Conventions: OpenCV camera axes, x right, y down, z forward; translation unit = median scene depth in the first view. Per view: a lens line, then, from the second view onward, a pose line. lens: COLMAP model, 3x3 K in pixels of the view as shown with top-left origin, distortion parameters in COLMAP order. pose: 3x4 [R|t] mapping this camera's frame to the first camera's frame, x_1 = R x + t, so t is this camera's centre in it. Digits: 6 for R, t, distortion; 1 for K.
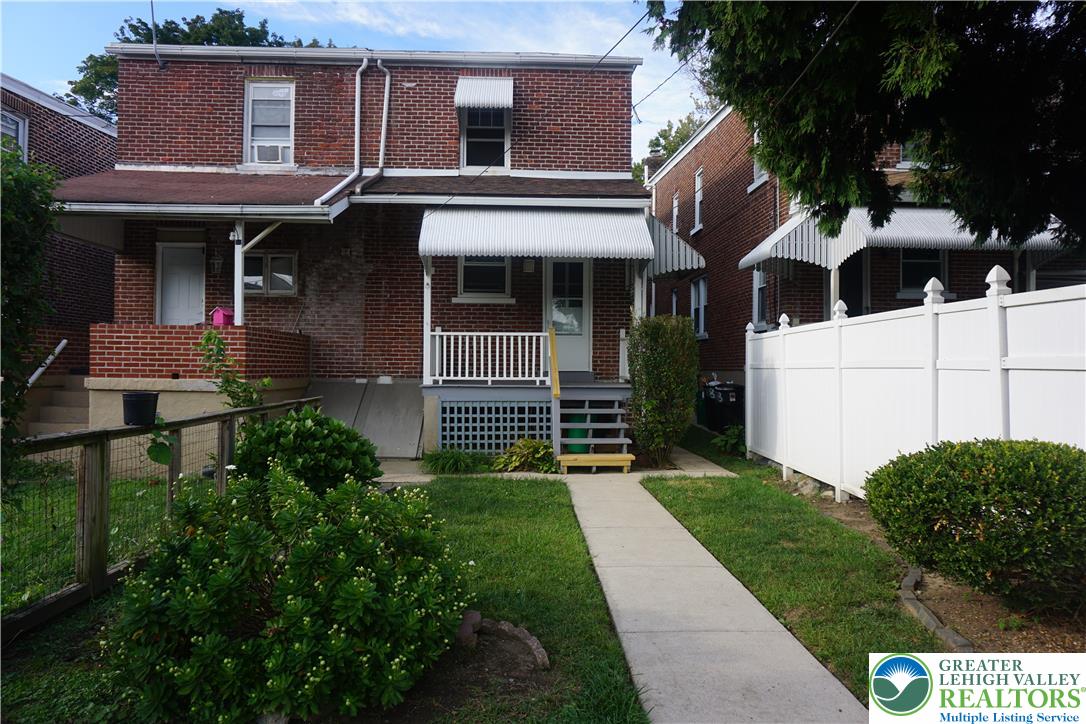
lens RADIAL K [[869.9, 0, 494.6], [0, 869.9, 361.2], [0, 0, 1]] dist [-0.043392, -0.002122]
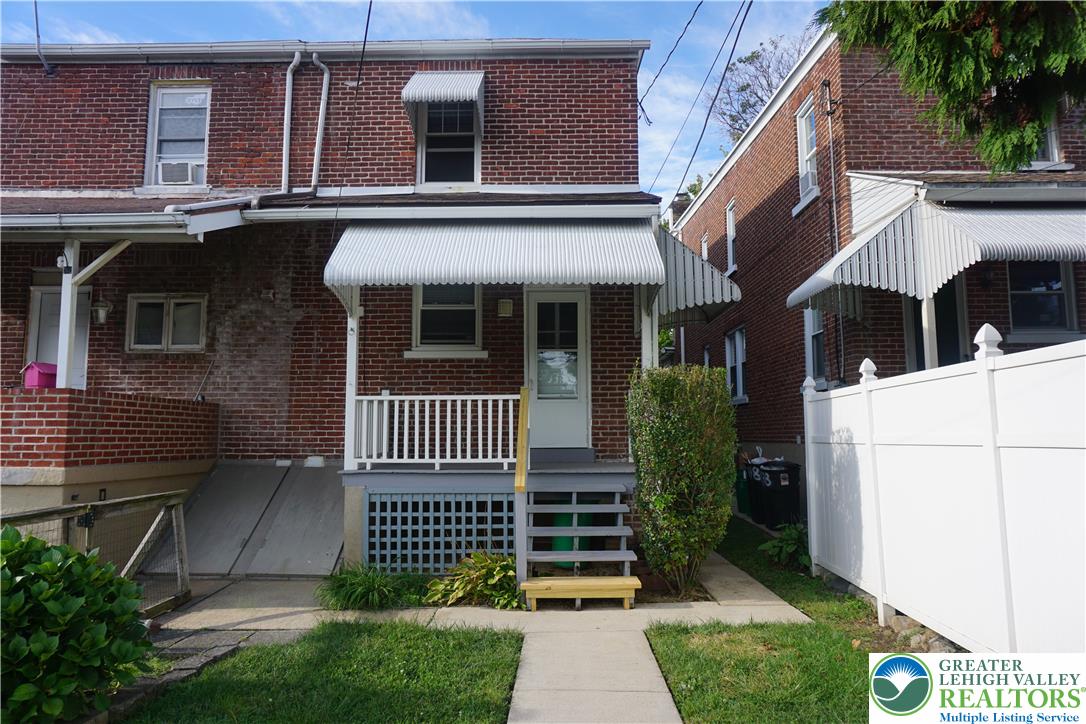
lens RADIAL K [[717.1, 0, 534.7], [0, 717.1, 365.5], [0, 0, 1]] dist [-0.038626, 0.011640]
pose [[0.998842, -0.014706, -0.045812, 0.093627], [0.010675, 0.996149, -0.087021, -0.005283], [0.046915, 0.086431, 0.995153, 0.388611]]
